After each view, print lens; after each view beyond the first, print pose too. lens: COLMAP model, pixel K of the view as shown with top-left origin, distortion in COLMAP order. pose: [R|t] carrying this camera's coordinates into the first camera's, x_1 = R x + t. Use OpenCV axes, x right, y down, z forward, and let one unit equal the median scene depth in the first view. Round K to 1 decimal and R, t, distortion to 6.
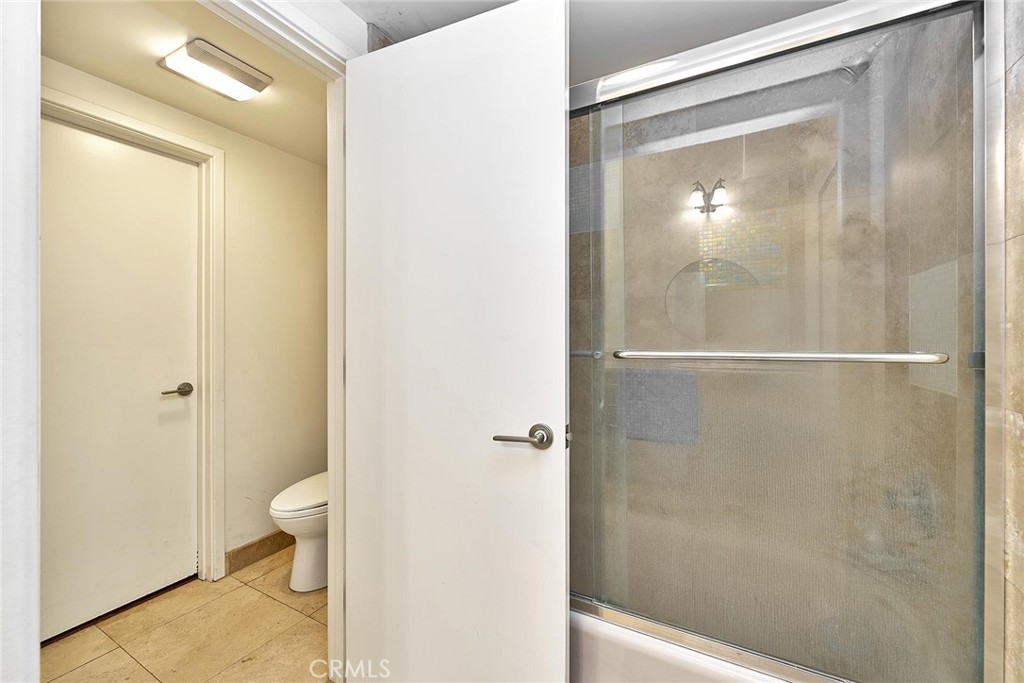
lens RADIAL K [[421.0, 0, 505.2], [0, 421.0, 339.1], [0, 0, 1]] dist [0.001278, 0.000411]
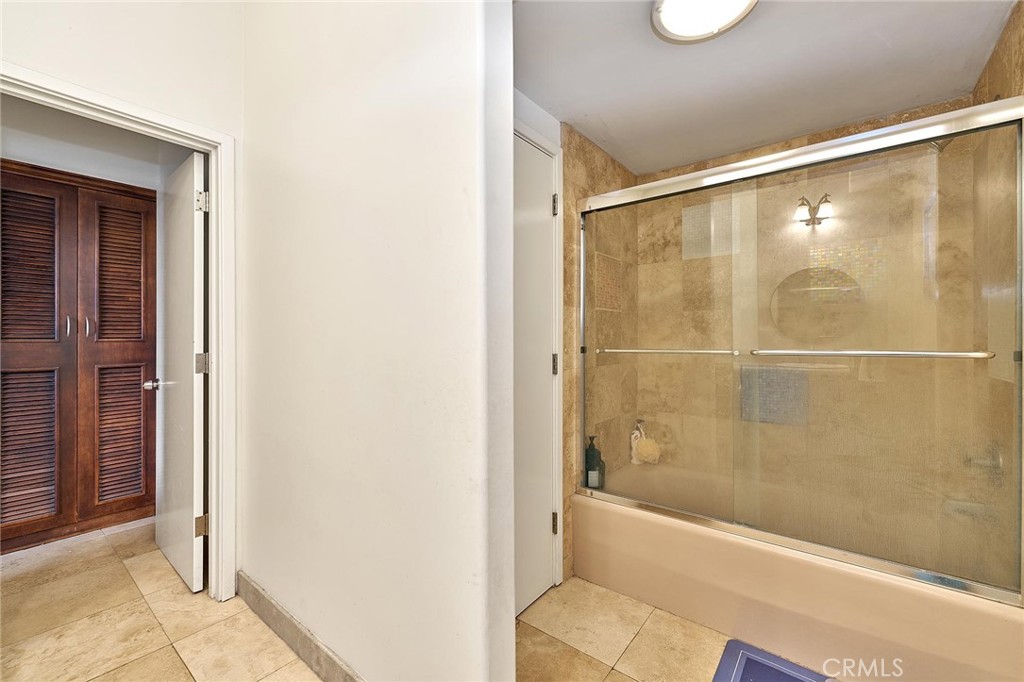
lens RADIAL K [[421.0, 0, 517.7], [0, 421.0, 340.2], [0, 0, 1]] dist [0.001278, 0.000411]
pose [[0.988421, 0.002325, -0.151717, -0.193521], [-0.002371, 0.999997, -0.000123, -0.001904], [0.151716, 0.000482, 0.988424, -0.344596]]
